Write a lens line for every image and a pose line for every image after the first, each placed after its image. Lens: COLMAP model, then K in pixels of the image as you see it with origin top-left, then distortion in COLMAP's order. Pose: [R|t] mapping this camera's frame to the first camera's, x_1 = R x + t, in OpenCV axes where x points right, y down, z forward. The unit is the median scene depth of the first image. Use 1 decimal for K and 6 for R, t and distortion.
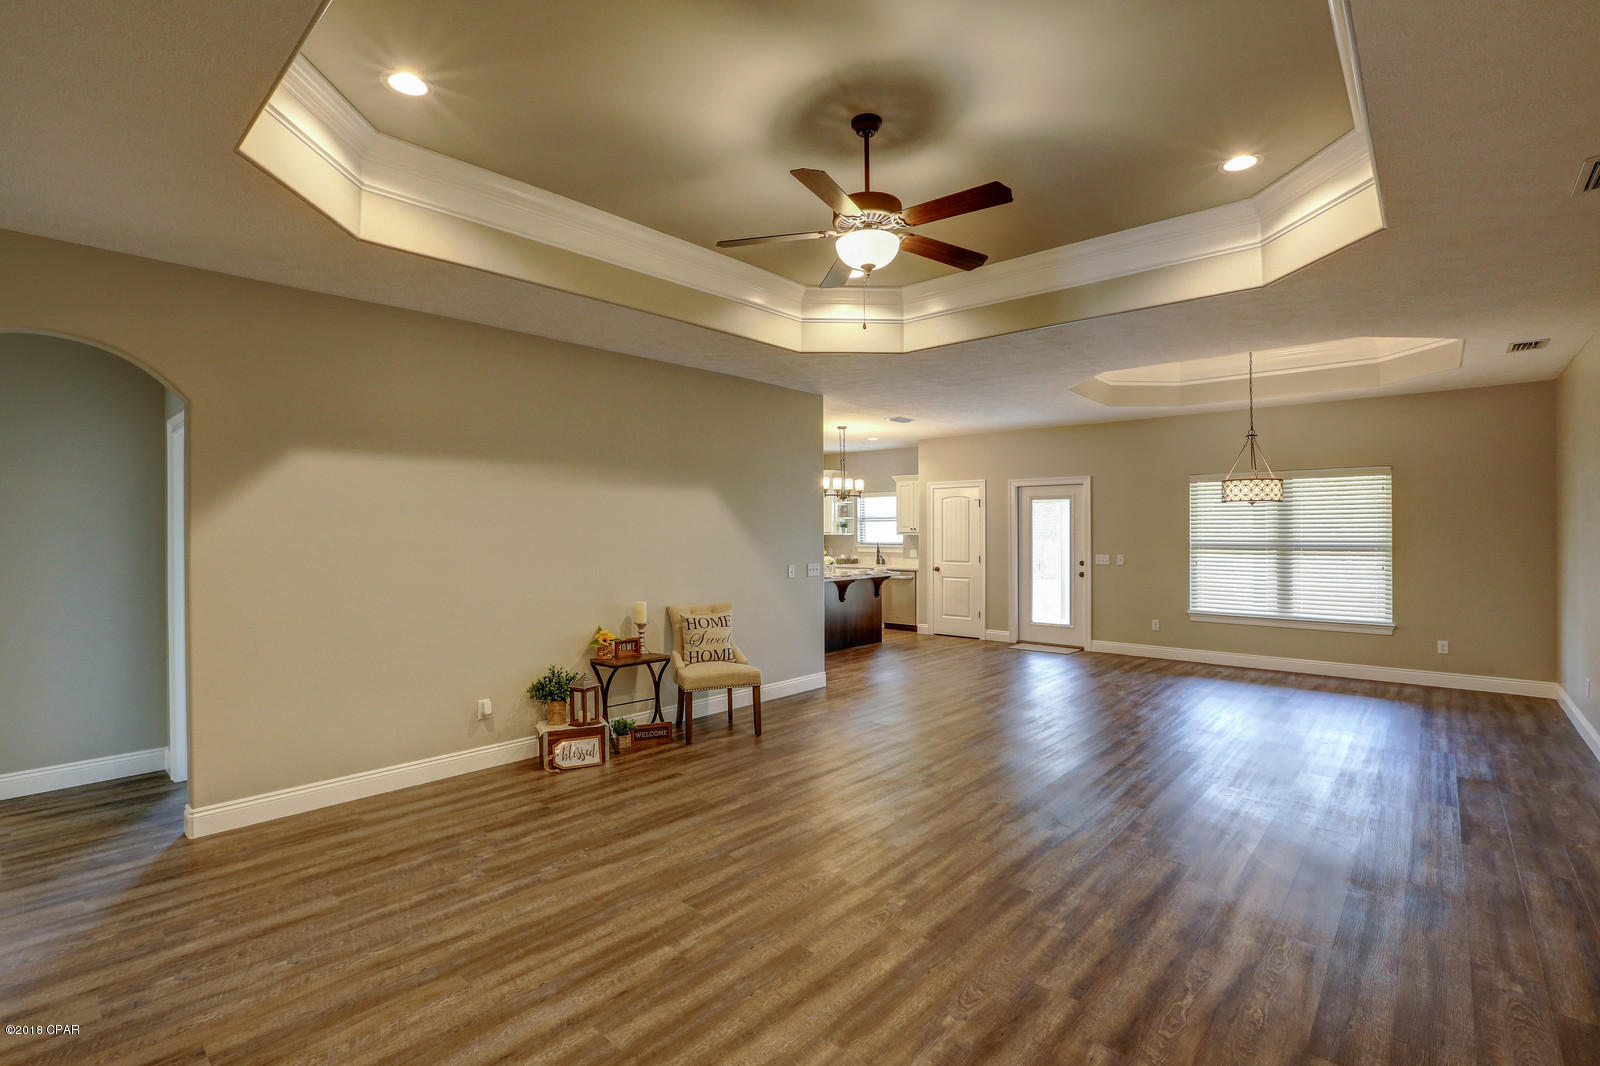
lens RADIAL K [[735.2, 0, 796.3], [0, 735.2, 530.6], [0, 0, 1]] dist [-0.049747, 0.018298]
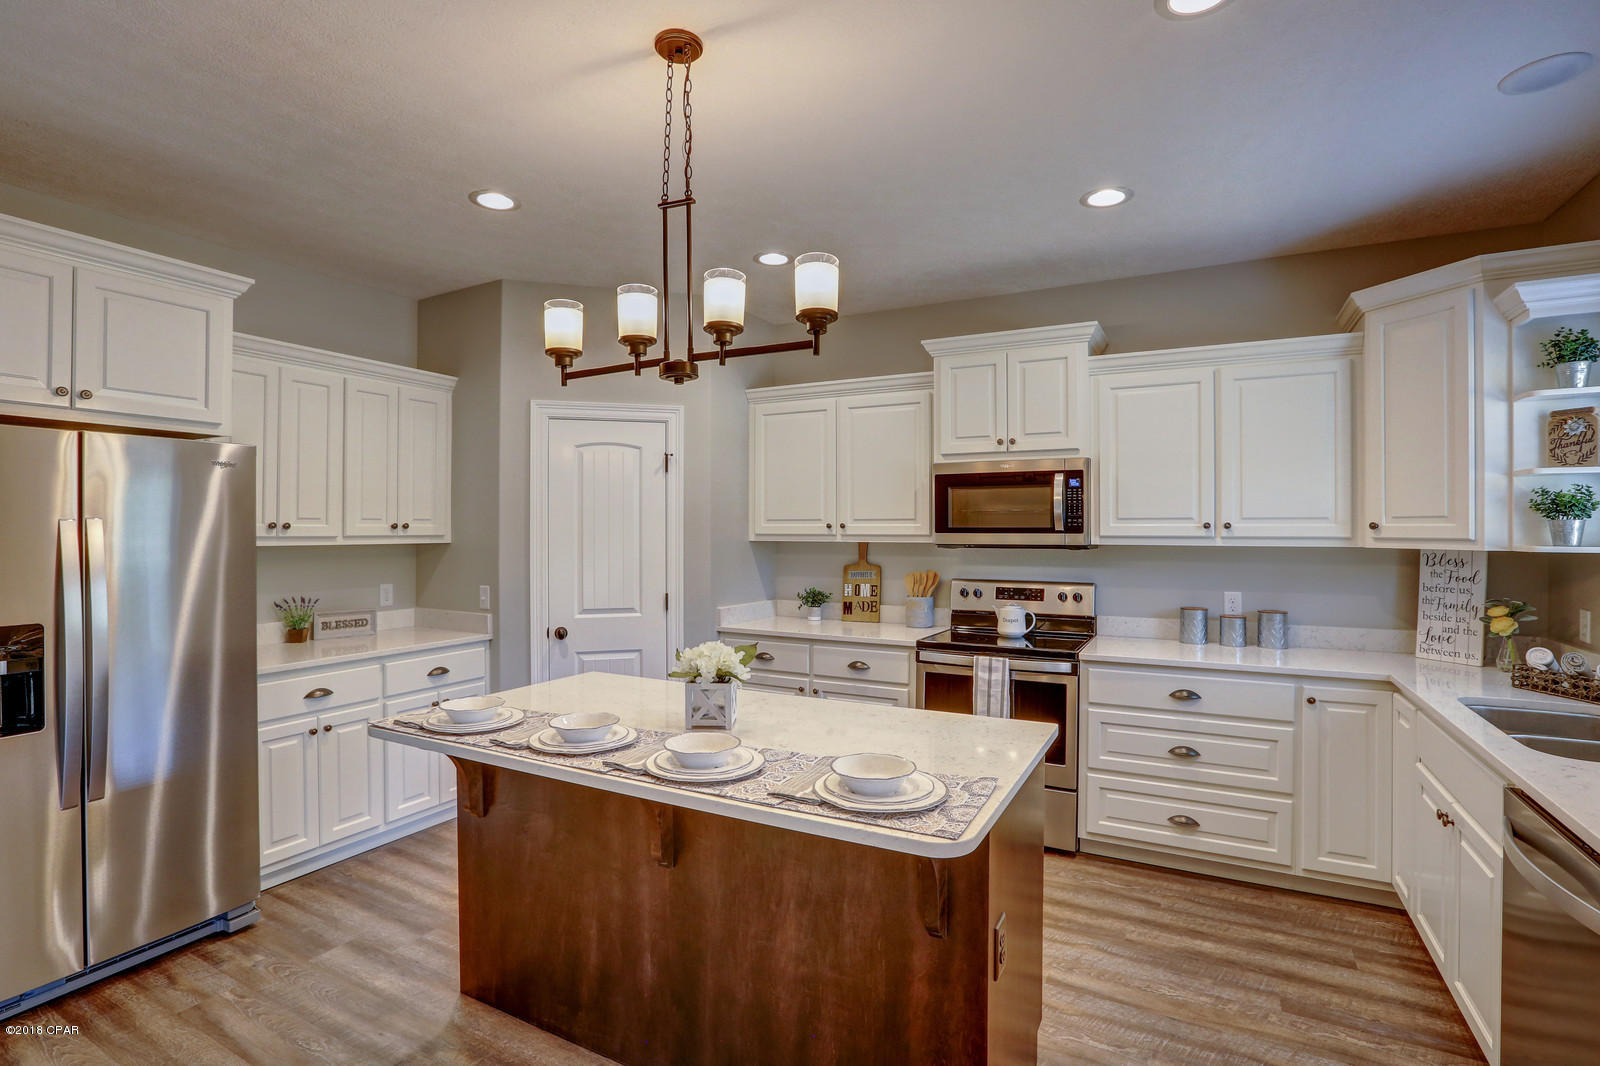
lens RADIAL K [[759.2, 0, 800.5], [0, 759.2, 534.2], [0, 0, 1]] dist [-0.032477, 0.000508]
pose [[0.238145, 0.008307, -0.971194, 0.282099], [-0.002850, 0.999965, 0.007854, -0.000335], [0.971226, 0.000898, 0.238160, 0.989088]]
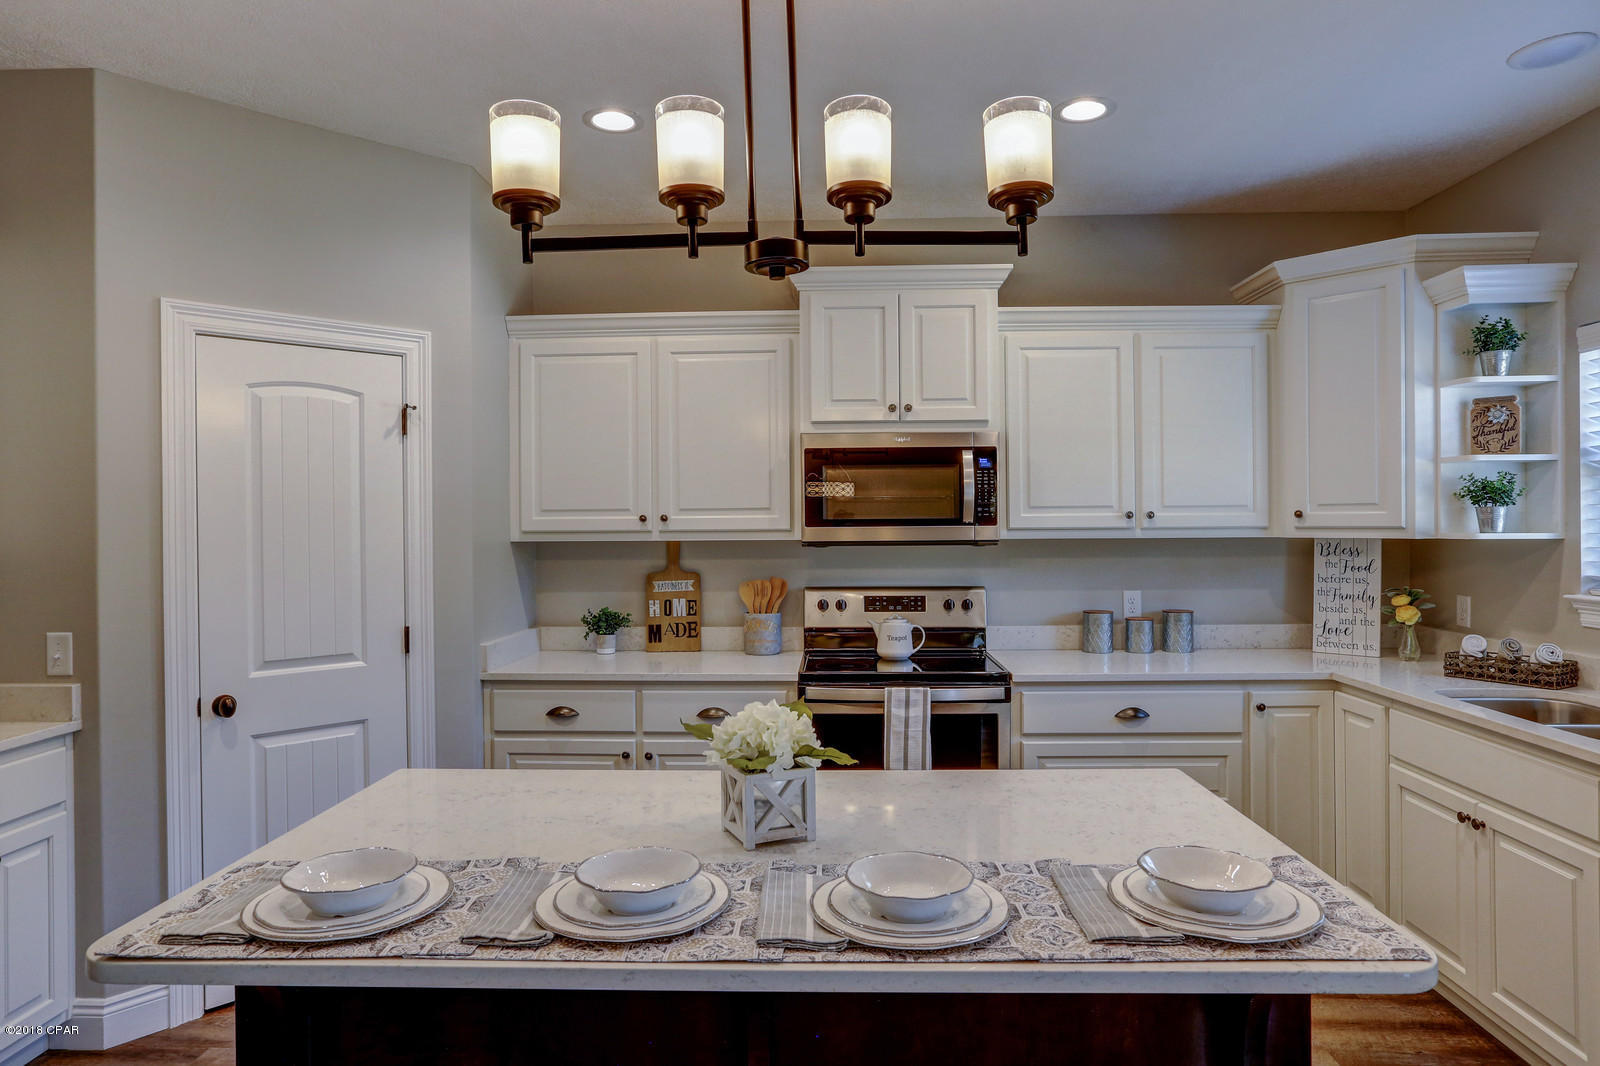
lens RADIAL K [[953.4, 0, 799.6], [0, 953.4, 528.6], [0, 0, 1]] dist [-0.025663, 0.003222]
pose [[0.639704, 0.001956, -0.768619, 0.190782], [0.005011, 0.999965, 0.006715, 0.000207], [0.768605, -0.008147, 0.639672, 0.905471]]
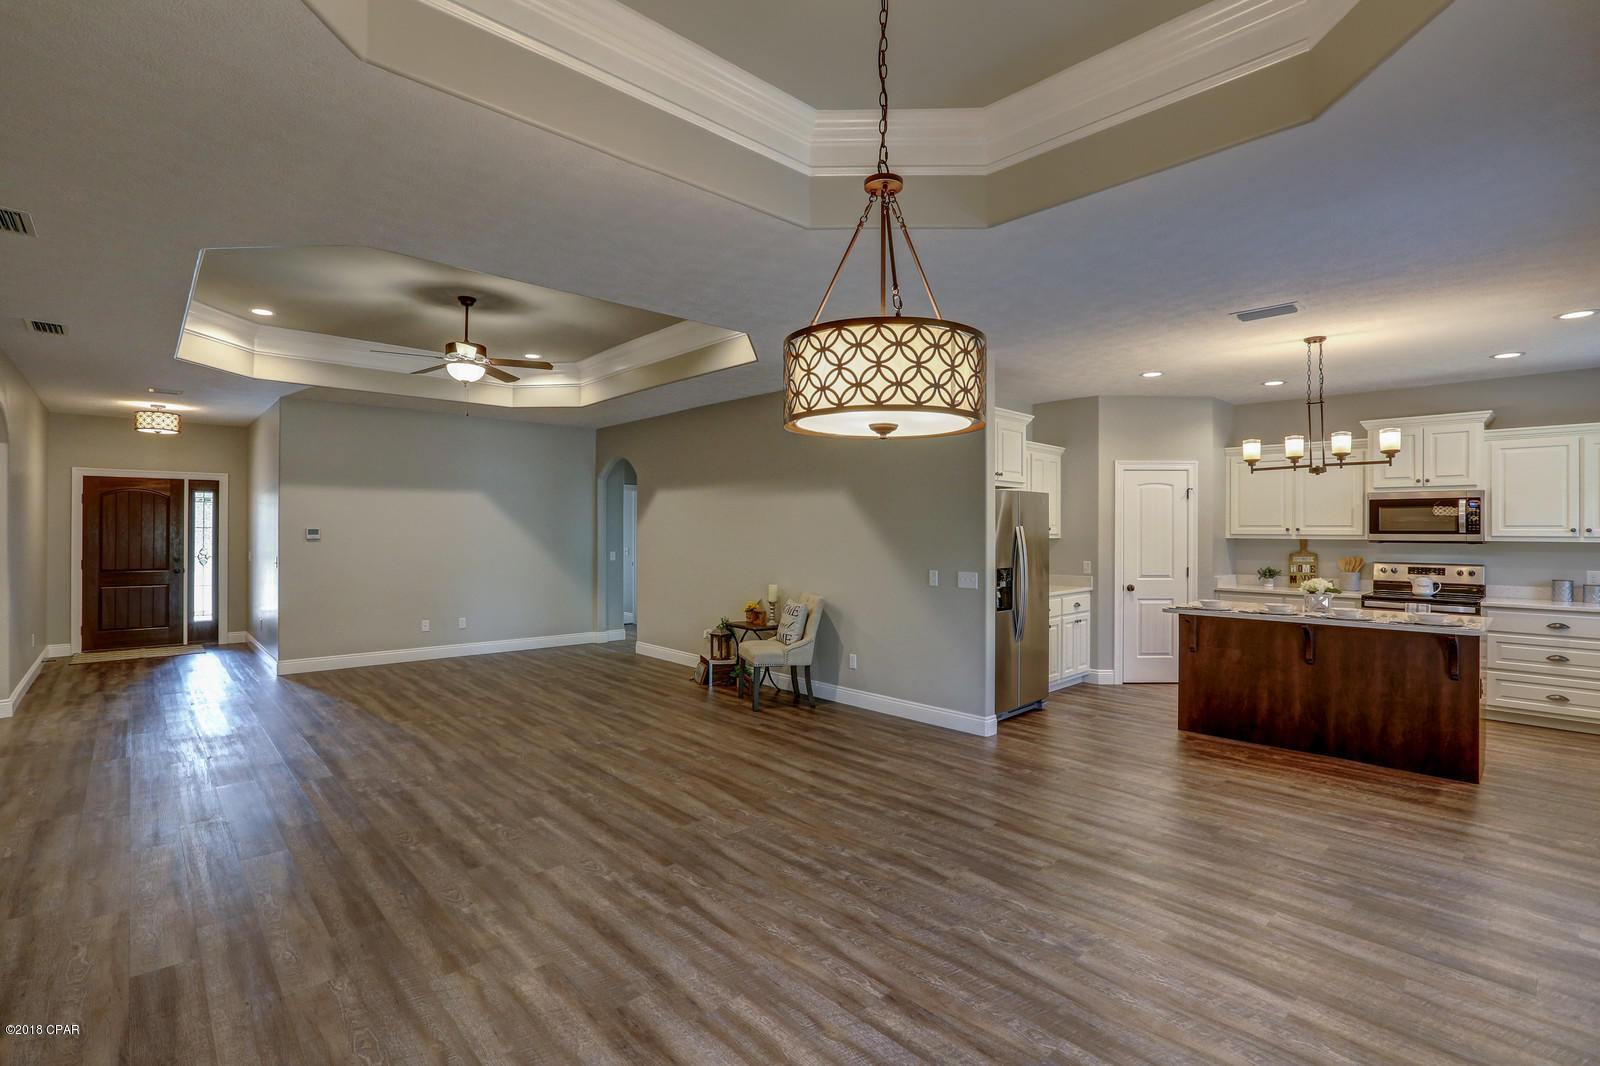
lens RADIAL K [[735.2, 0, 796.3], [0, 735.2, 530.6], [0, 0, 1]] dist [-0.049747, 0.018298]
pose [[-0.083329, 0.004458, -0.996512, 0.618516], [-0.004781, 0.999977, 0.004873, -0.001695], [0.996511, 0.005170, -0.083305, 0.671731]]
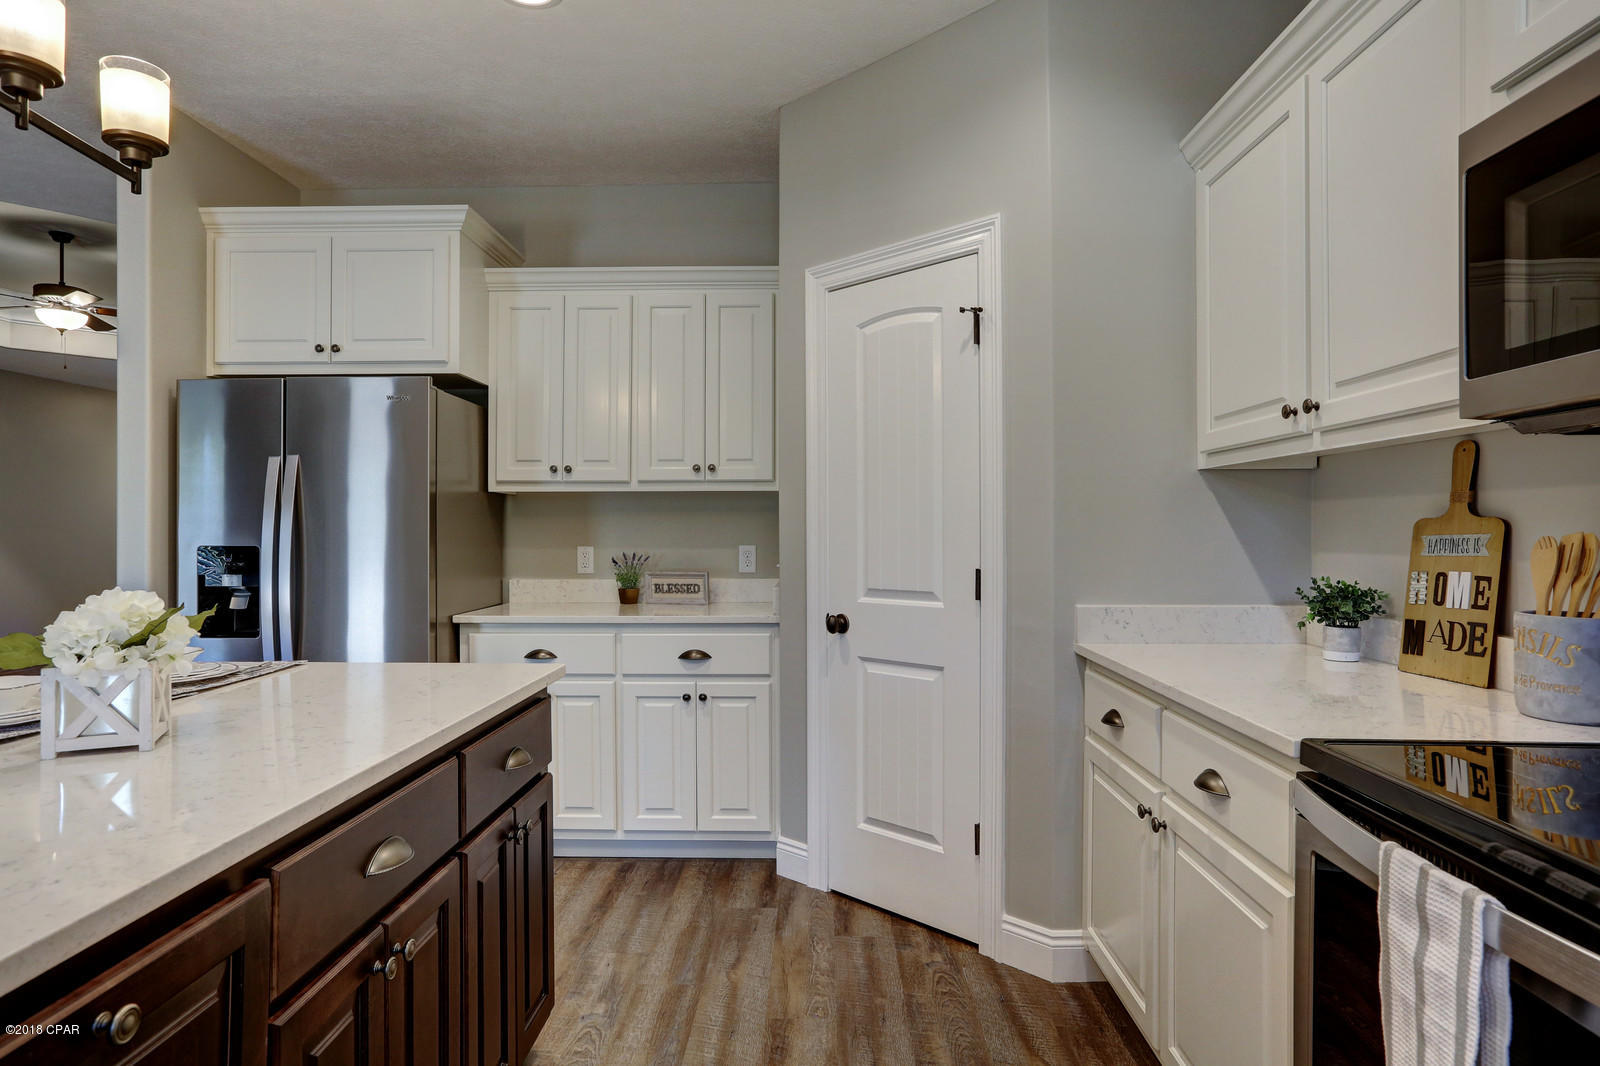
lens RADIAL K [[917.7, 0, 809.4], [0, 917.7, 531.7], [0, 0, 1]] dist [-0.026884, 0.020920]
pose [[-0.750606, 0.006000, -0.660723, 0.055922], [0.004182, 0.999982, 0.004329, 0.025371], [0.660737, 0.000486, -0.750617, 1.205973]]
